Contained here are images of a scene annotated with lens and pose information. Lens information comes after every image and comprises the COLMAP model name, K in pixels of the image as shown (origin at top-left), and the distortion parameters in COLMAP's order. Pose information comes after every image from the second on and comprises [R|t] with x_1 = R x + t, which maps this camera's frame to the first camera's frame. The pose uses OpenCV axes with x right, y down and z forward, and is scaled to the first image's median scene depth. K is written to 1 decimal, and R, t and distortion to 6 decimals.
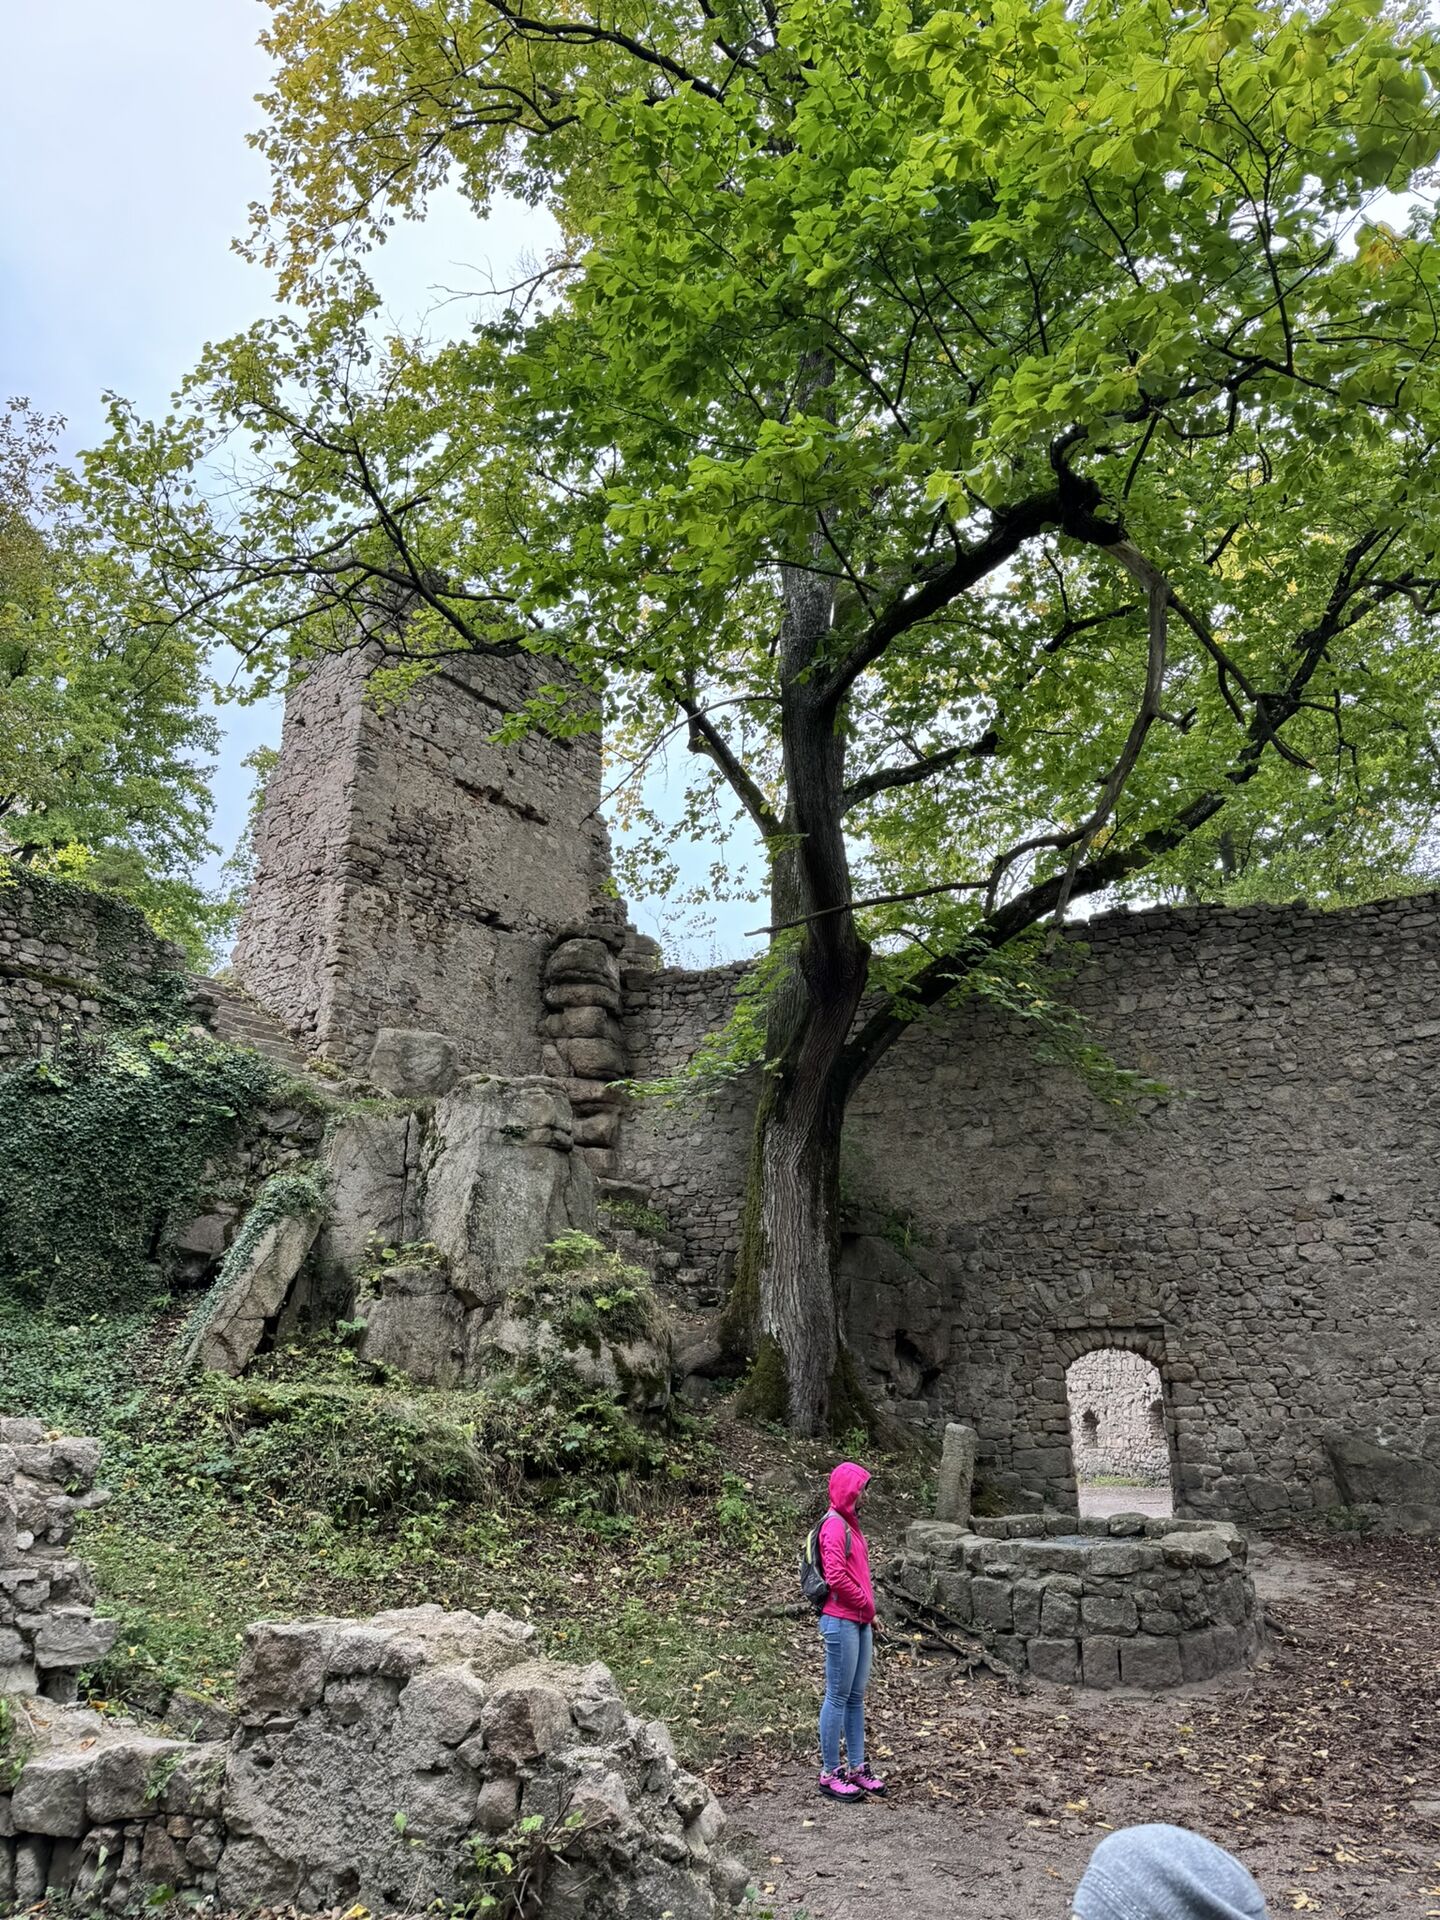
lens RADIAL K [[1370.2, 0, 731.2], [0, 1370.2, 952.7], [0, 0, 1]] dist [0.065221, -0.055240]
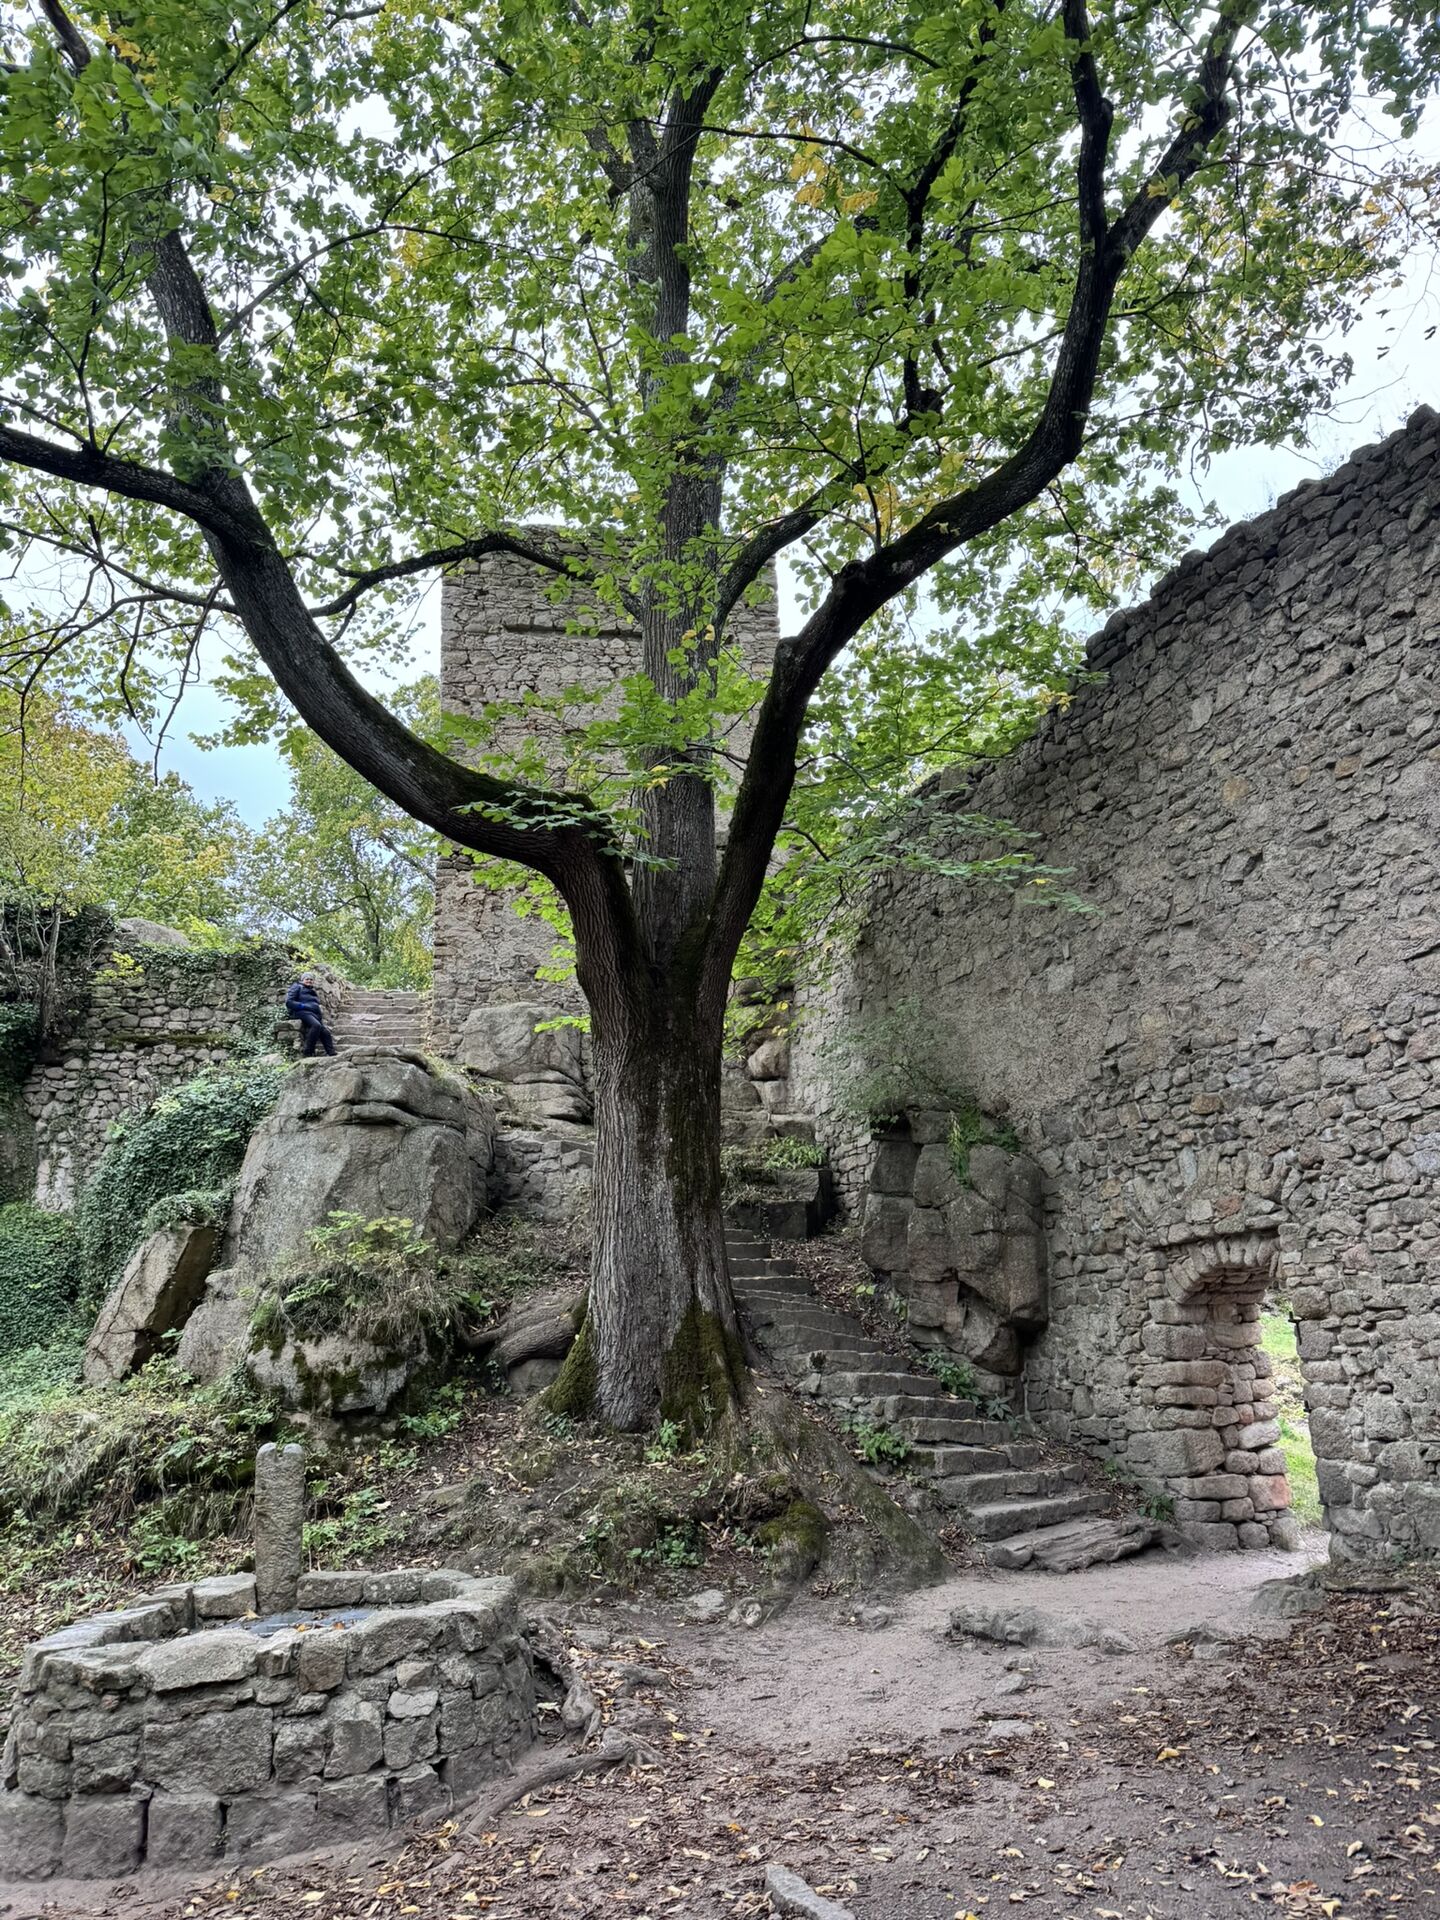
lens RADIAL K [[1370.2, 0, 719.3], [0, 1370.2, 958.2], [0, 0, 1]] dist [0.065221, -0.055240]
pose [[0.698448, -0.236465, -0.675466, 0.567800], [0.269400, 0.961283, -0.057957, 0.129911], [0.663019, -0.141491, 0.735110, 0.425081]]
